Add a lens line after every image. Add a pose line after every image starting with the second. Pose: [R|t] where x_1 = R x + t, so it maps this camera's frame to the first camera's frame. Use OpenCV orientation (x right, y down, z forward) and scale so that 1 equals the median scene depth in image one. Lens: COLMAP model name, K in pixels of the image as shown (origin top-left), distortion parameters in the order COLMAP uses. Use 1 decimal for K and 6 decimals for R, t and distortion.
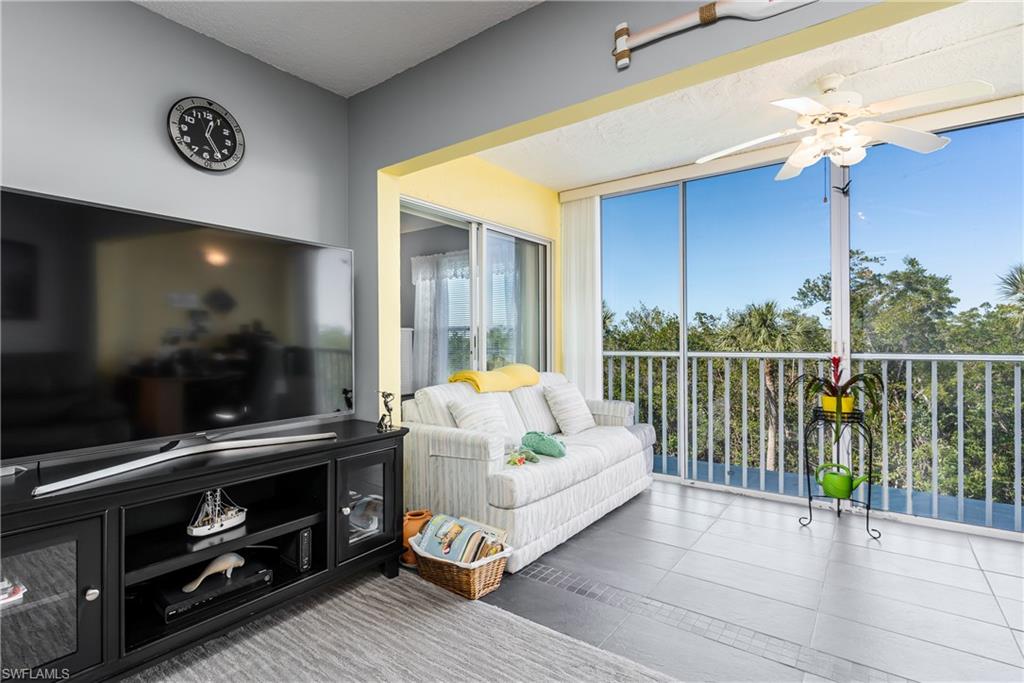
lens RADIAL K [[491.1, 0, 512.0], [0, 491.1, 341.5], [0, 0, 1]] dist [0.000561, 0.000624]
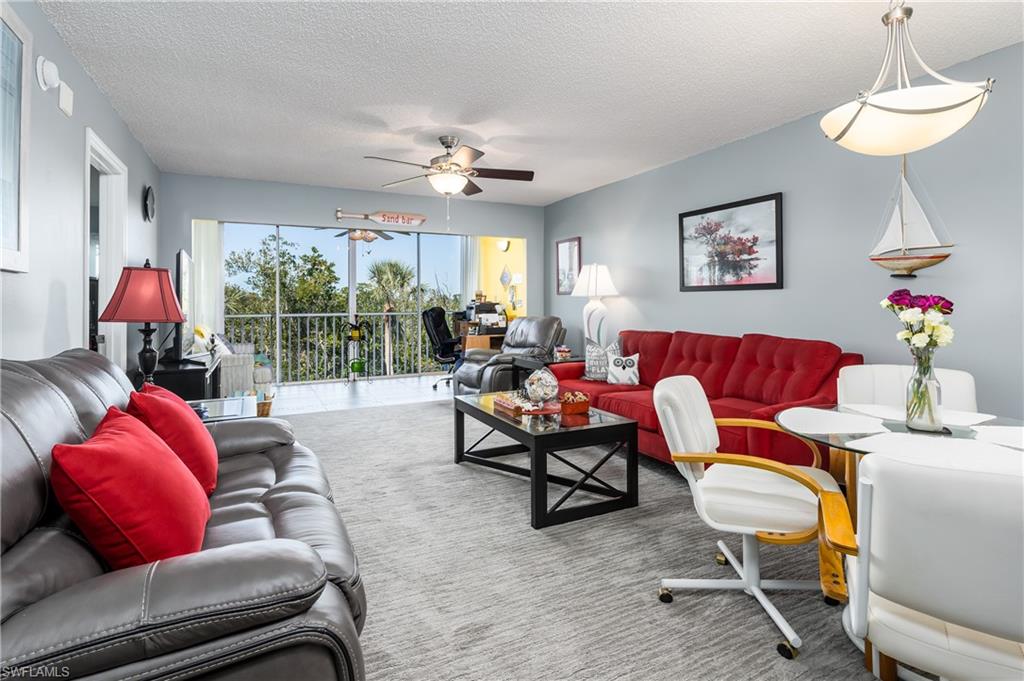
lens RADIAL K [[508.8, 0, 517.6], [0, 508.8, 297.7], [0, 0, 1]] dist [0.002160, 0.000054]
pose [[0.445978, 0.014065, 0.894933, -1.189446], [0.001820, 0.999860, -0.016621, -0.006162], [-0.895042, 0.009041, 0.445890, -0.808054]]
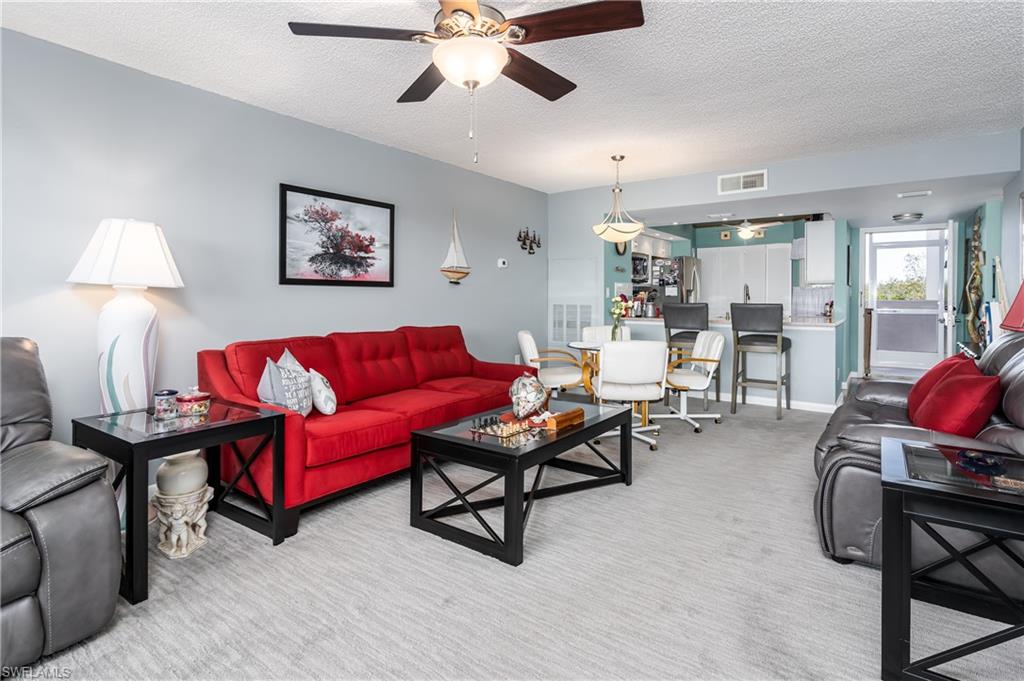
lens RADIAL K [[519.5, 0, 502.3], [0, 519.5, 301.4], [0, 0, 1]] dist [-0.000421, 0.000180]
pose [[-0.999989, 0.004376, -0.001888, -0.173271], [0.004358, 0.999947, 0.009372, -0.017922], [0.001929, 0.009363, -0.999954, 0.564007]]
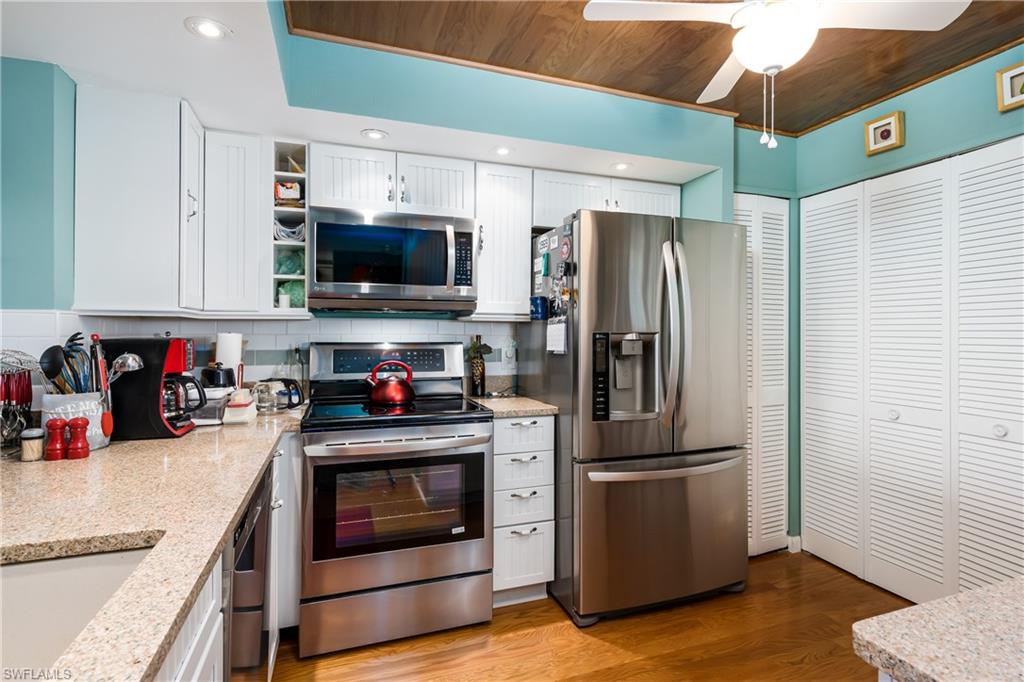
lens RADIAL K [[513.7, 0, 513.2], [0, 513.7, 325.4], [0, 0, 1]] dist [0.002399, 0.000566]
pose [[-0.833154, 0.005300, 0.553015, -1.363451], [-0.000284, 0.999950, -0.010010, -0.049074], [-0.553041, -0.008497, -0.833111, -1.328676]]
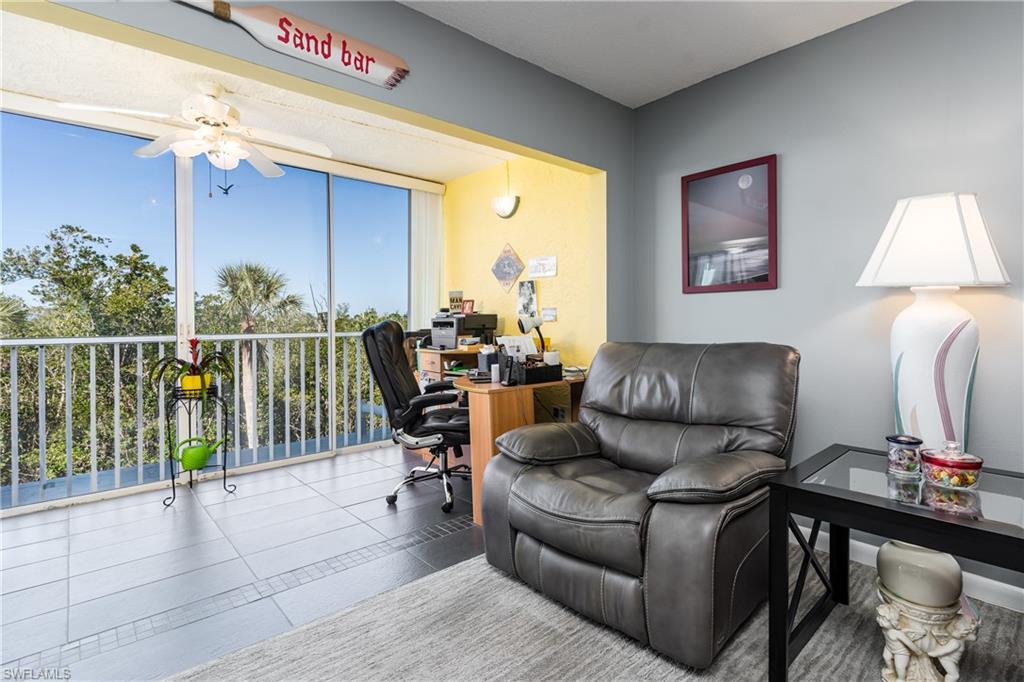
lens RADIAL K [[501.7, 0, 513.3], [0, 501.7, 328.6], [0, 0, 1]] dist [0.001447, -0.000012]
pose [[0.211134, -0.010477, 0.977401, -0.252065], [0.005613, 0.999939, 0.009506, 0.003118], [-0.977441, 0.003479, 0.211180, 0.081242]]
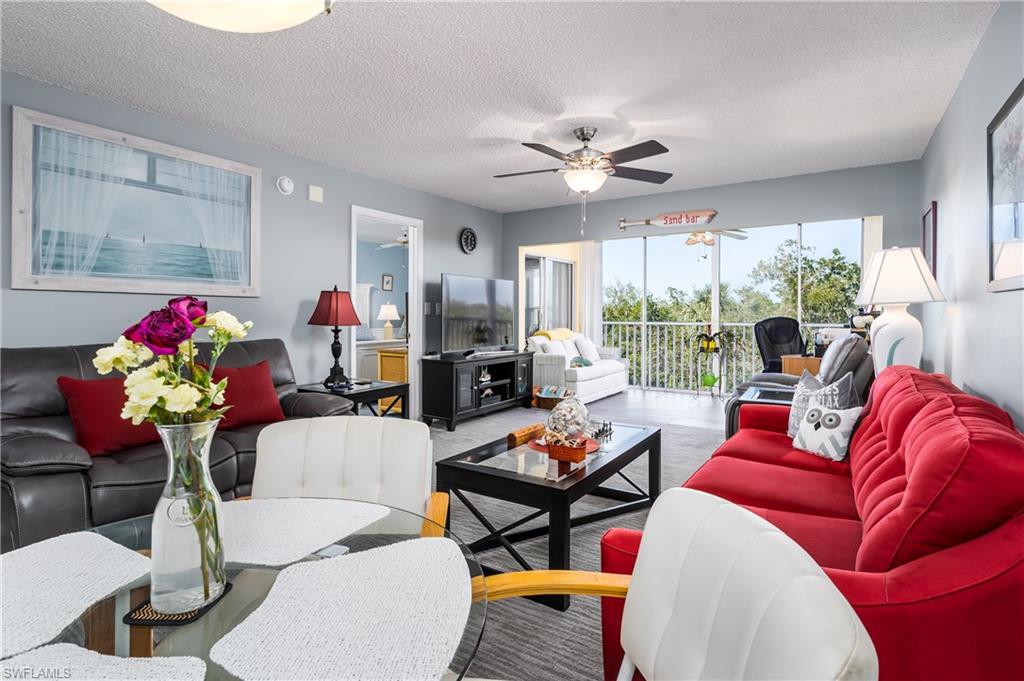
lens RADIAL K [[507.7, 0, 514.7], [0, 507.7, 311.6], [0, 0, 1]] dist [0.002729, -0.000085]
pose [[0.998041, 0.006271, 0.062256, -0.361062], [-0.006148, 0.999979, -0.002166, -0.015208], [-0.062268, 0.001779, 0.998058, -1.216697]]
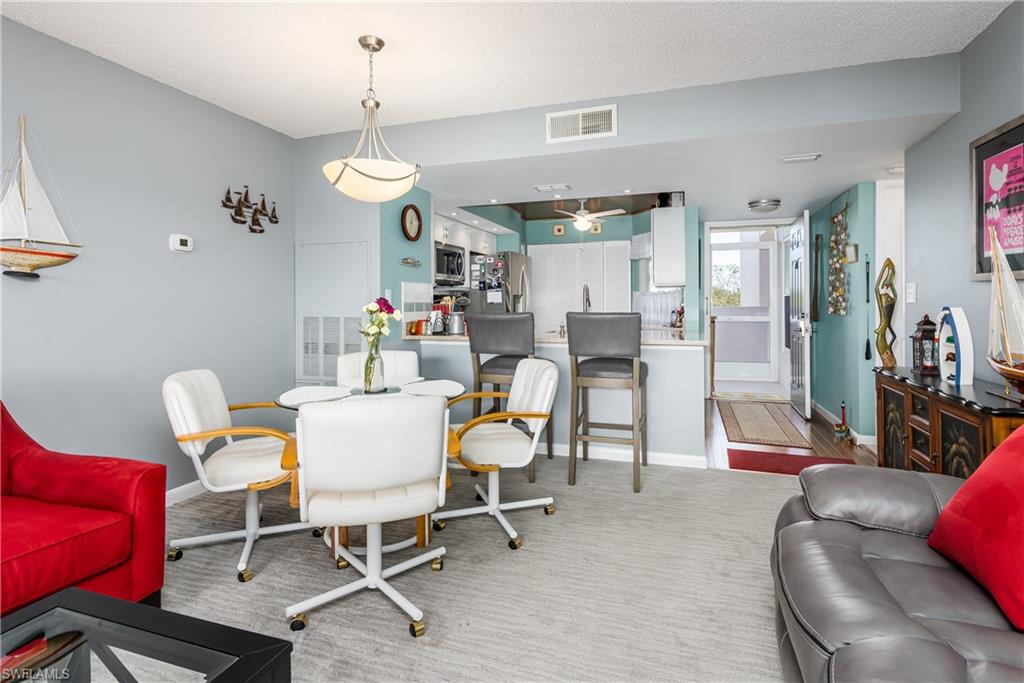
lens RADIAL K [[516.4, 0, 510.6], [0, 516.4, 306.4], [0, 0, 1]] dist [-0.002585, -0.000019]
pose [[-0.951798, 0.010941, -0.306531, -0.467941], [0.010390, 0.999940, 0.003431, -0.010391], [0.306550, 0.000081, -0.951854, -0.111597]]
